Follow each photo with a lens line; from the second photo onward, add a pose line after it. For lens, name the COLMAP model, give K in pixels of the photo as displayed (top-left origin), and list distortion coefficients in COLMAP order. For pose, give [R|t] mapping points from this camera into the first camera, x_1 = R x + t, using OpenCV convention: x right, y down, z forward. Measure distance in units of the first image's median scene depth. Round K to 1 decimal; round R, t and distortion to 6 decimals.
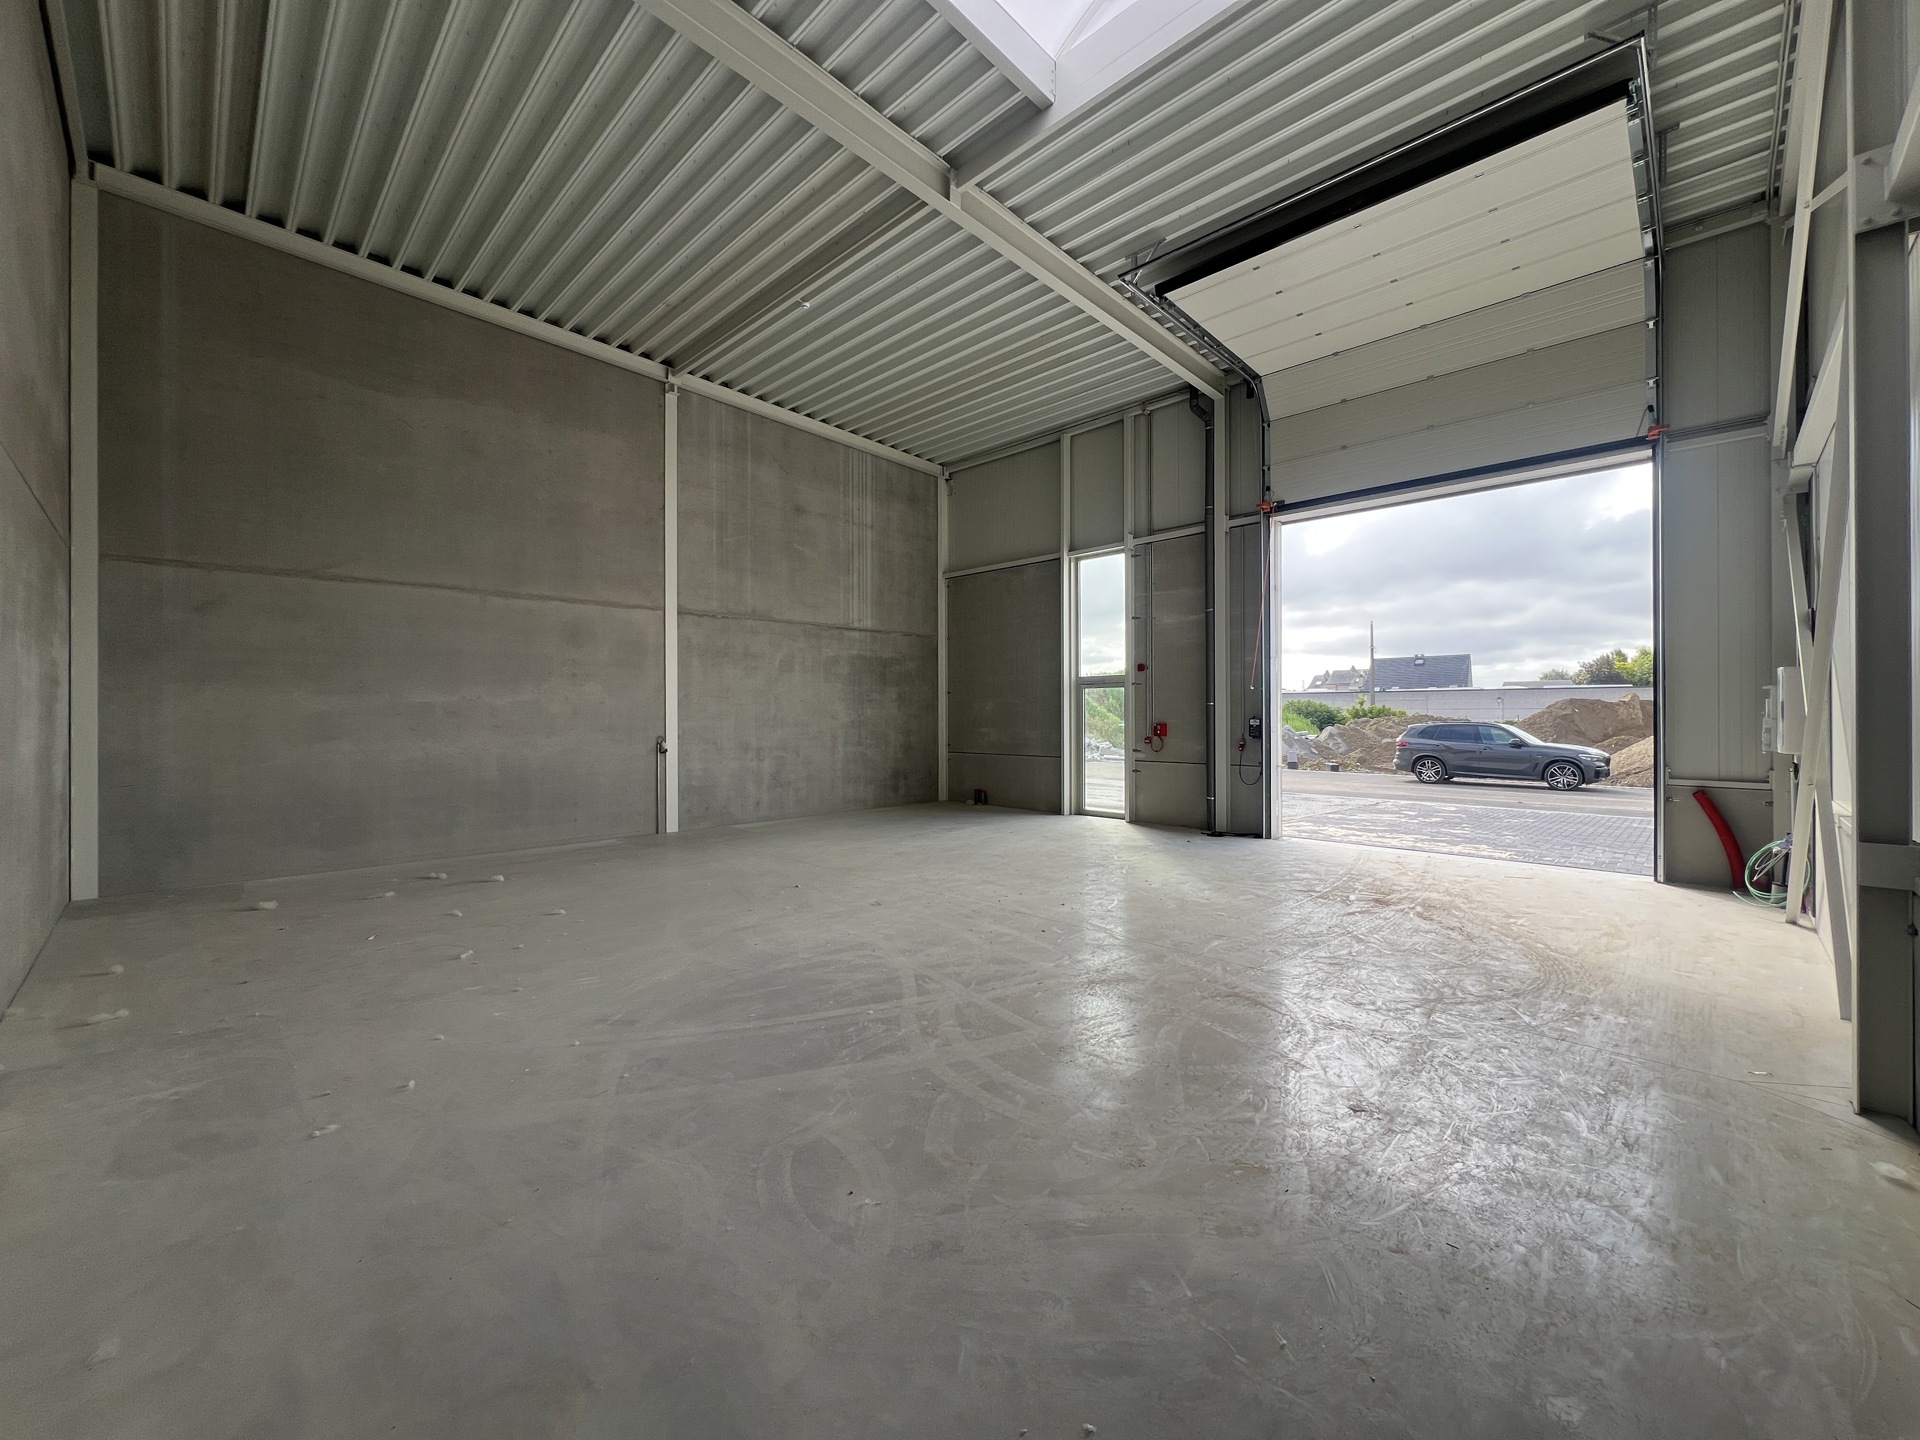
lens RADIAL K [[768.8, 0, 952.9], [0, 768.8, 714.3], [0, 0, 1]] dist [-0.001700, 0.000218]
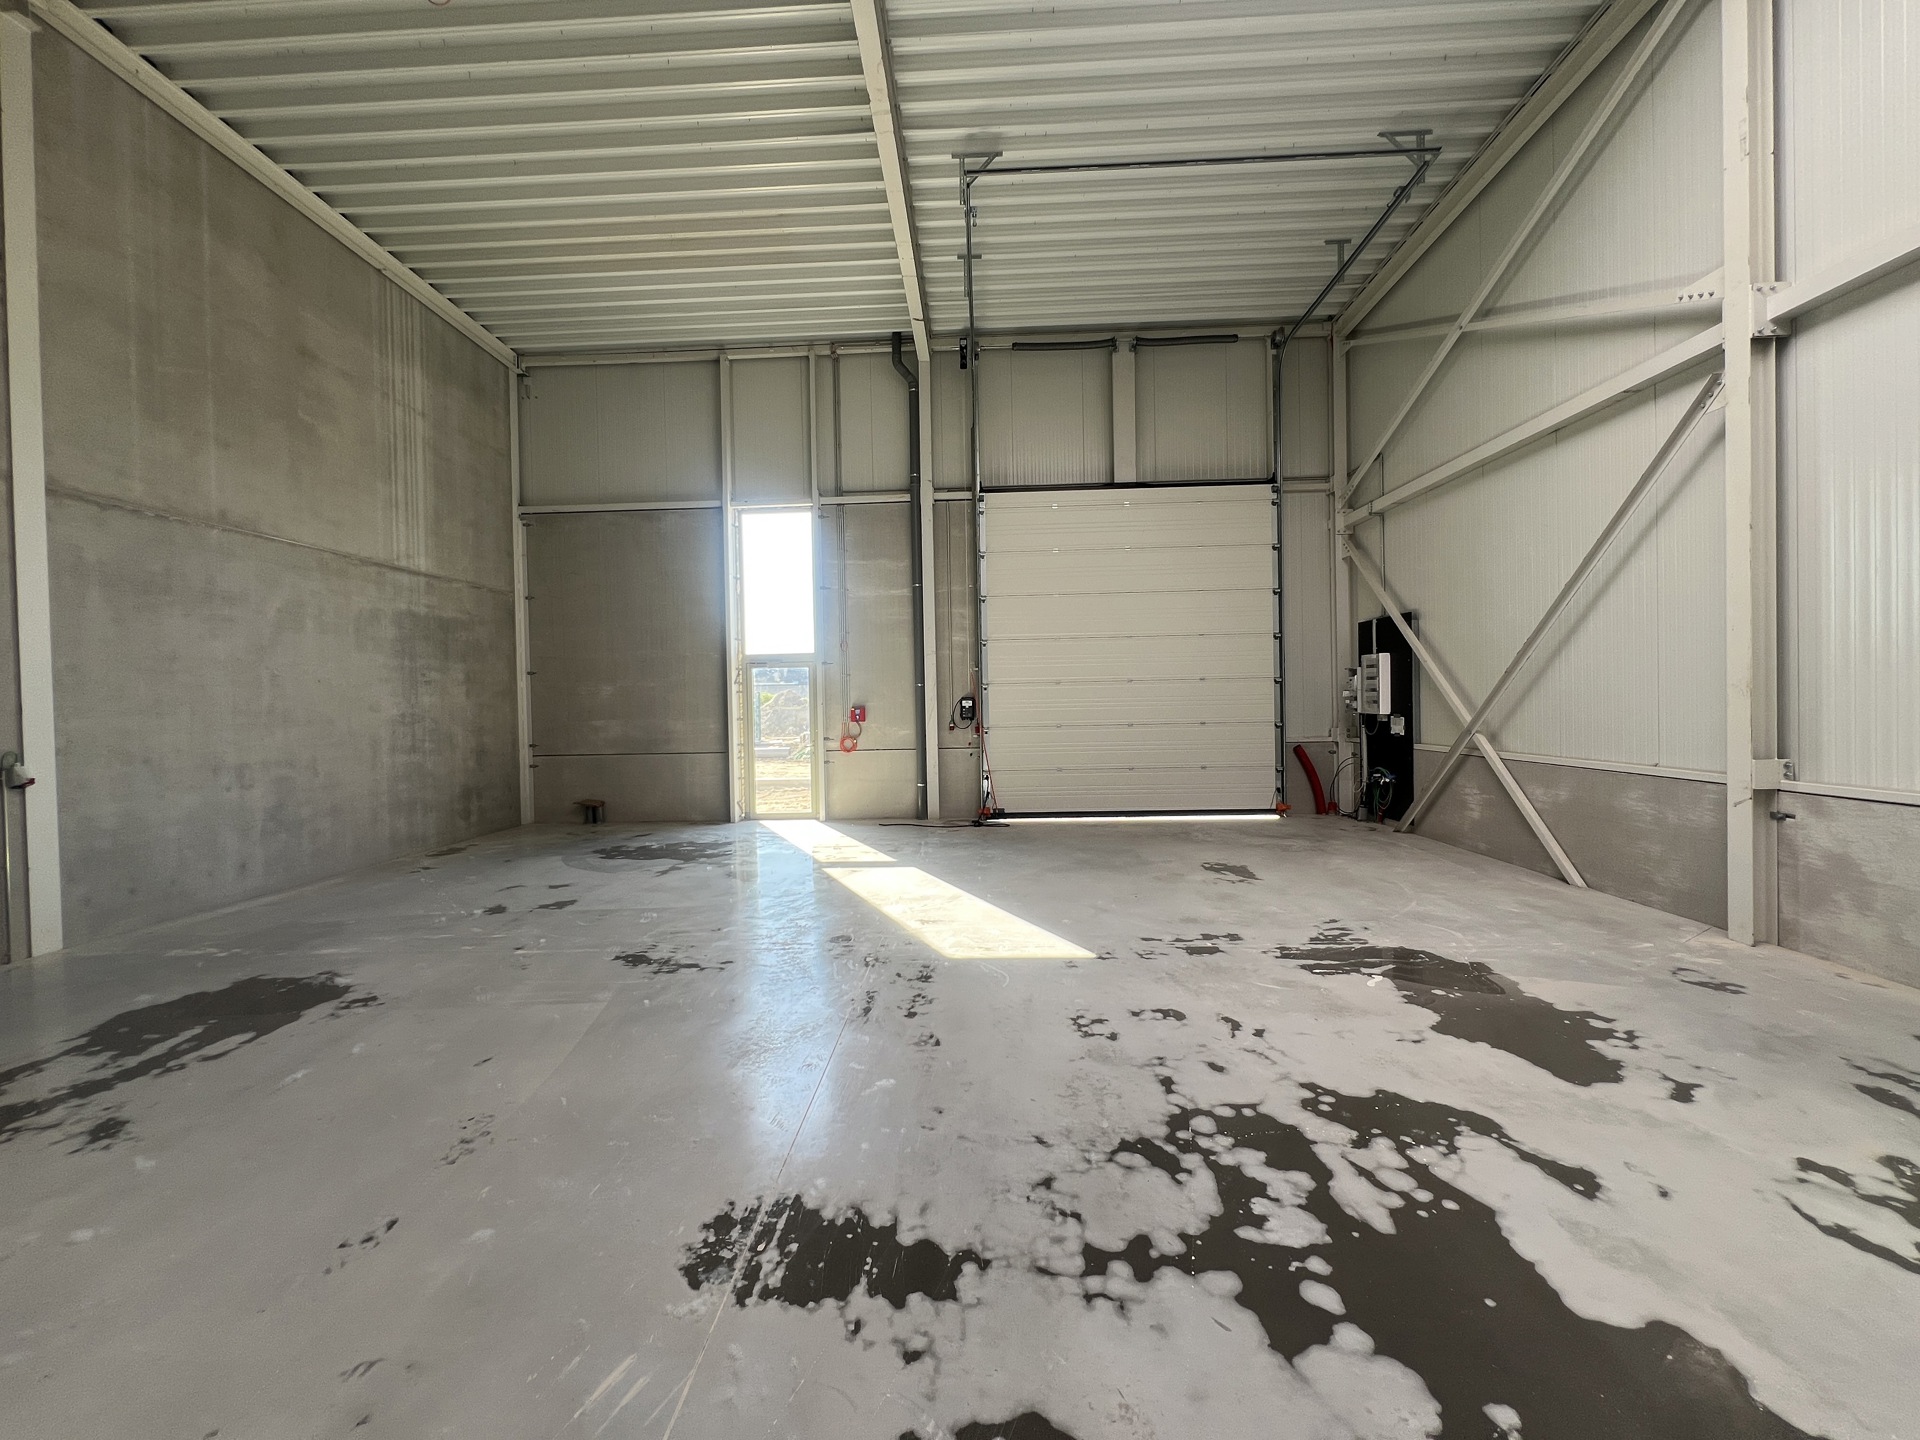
lens RADIAL K [[768.8, 0, 952.3], [0, 768.8, 713.7], [0, 0, 1]] dist [-0.001700, 0.000218]
pose [[0.740796, -0.023032, 0.671335, -0.270497], [0.018444, 0.999733, 0.013947, 0.009222], [-0.671477, 0.002050, 0.741023, 0.277885]]
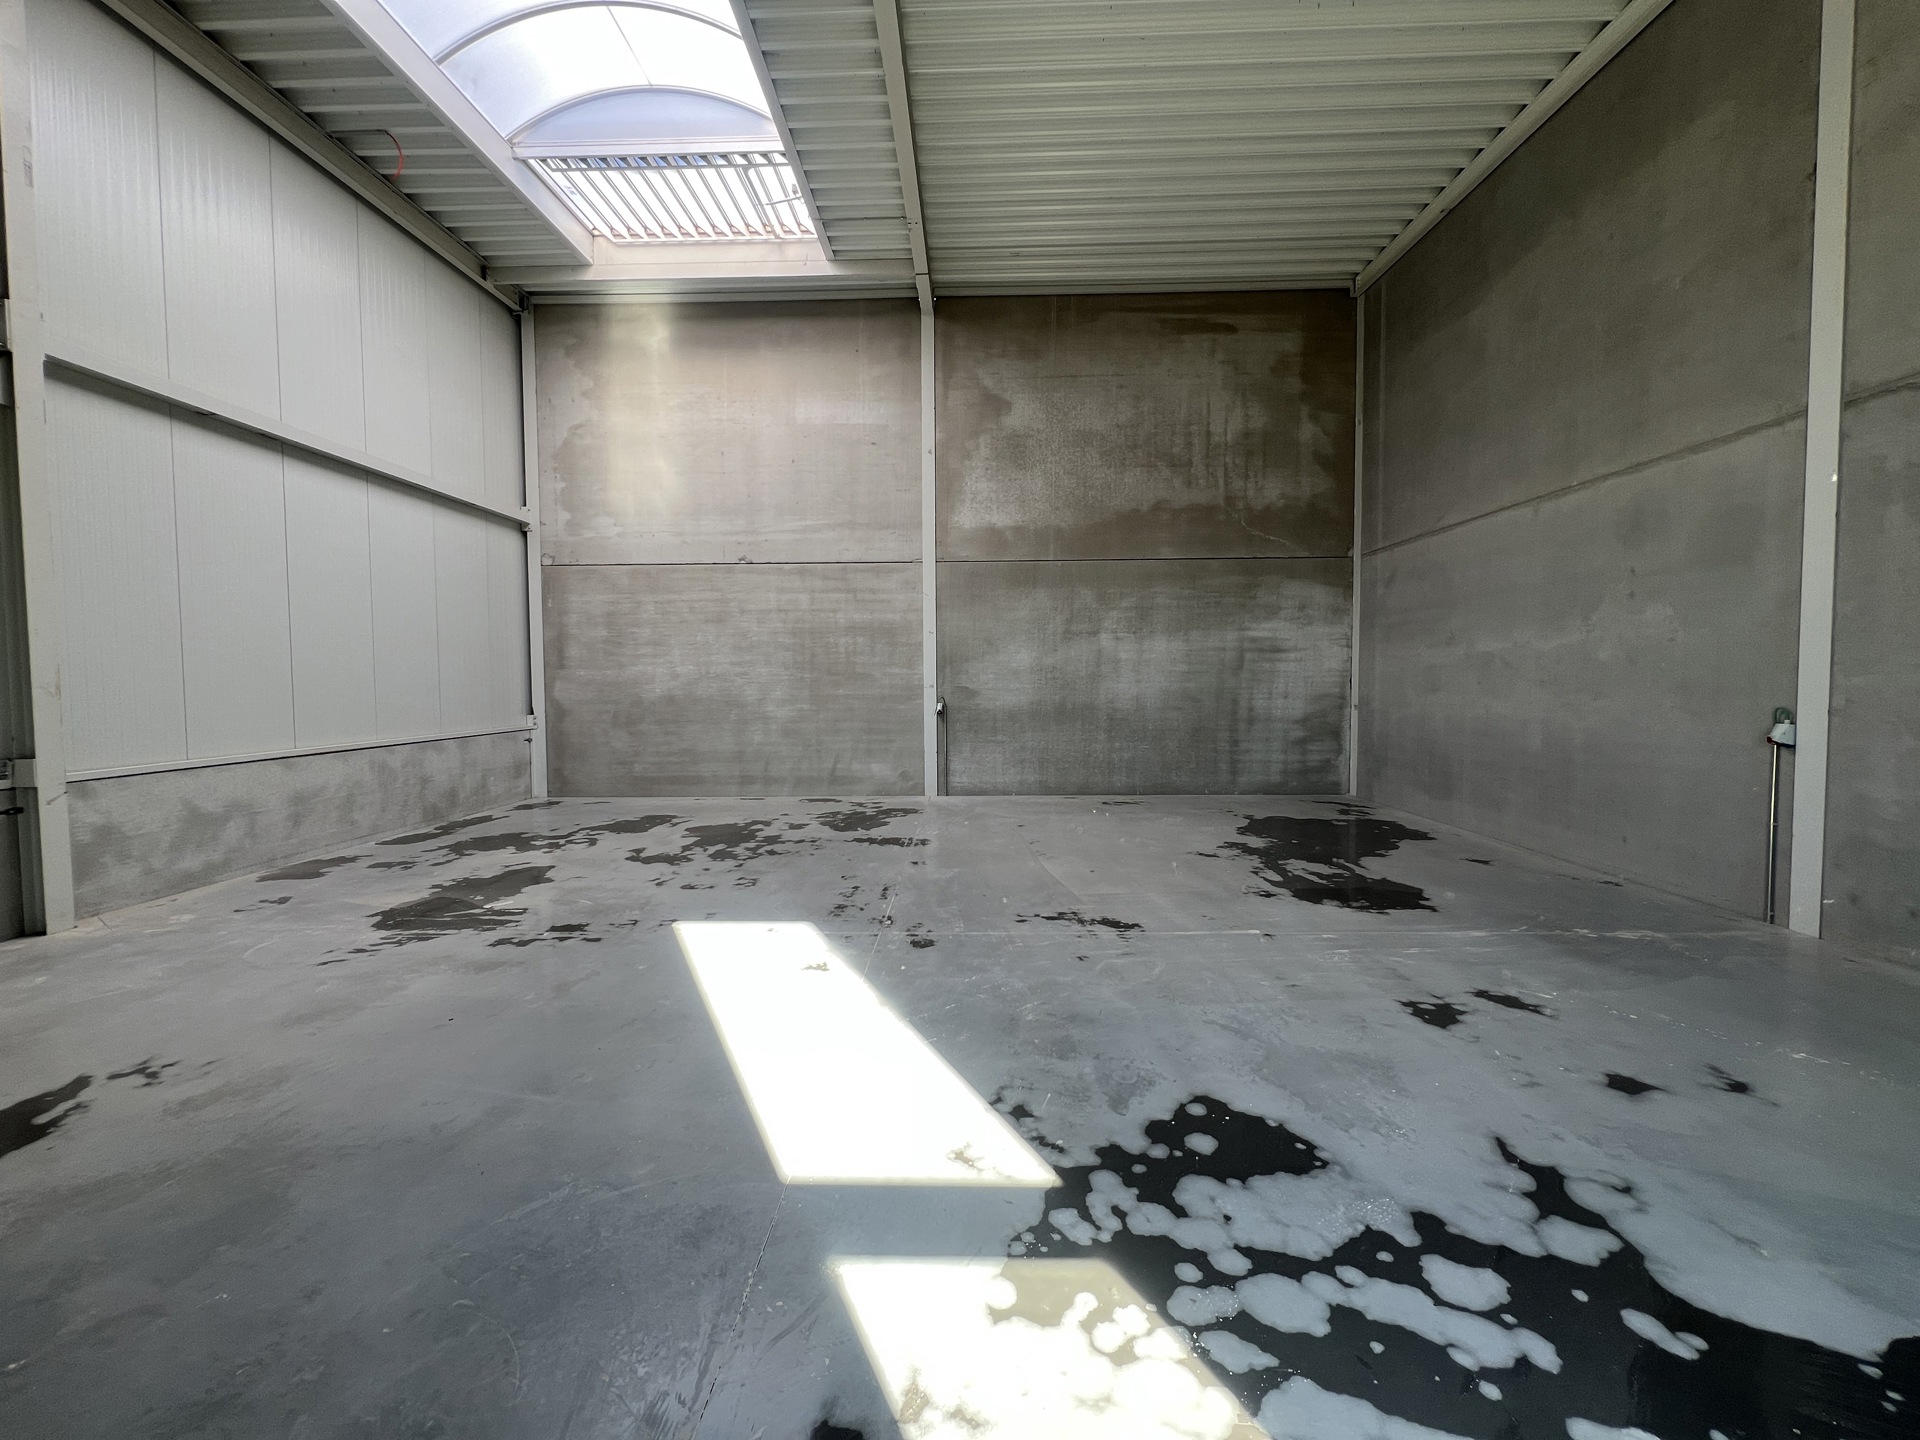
lens RADIAL K [[768.8, 0, 951.4], [0, 768.8, 714.1], [0, 0, 1]] dist [-0.001700, 0.000218]
pose [[-0.729675, 0.038903, -0.682686, 0.273131], [0.009354, 0.998855, 0.046922, 0.006639], [0.683730, 0.027852, -0.729203, 1.000691]]
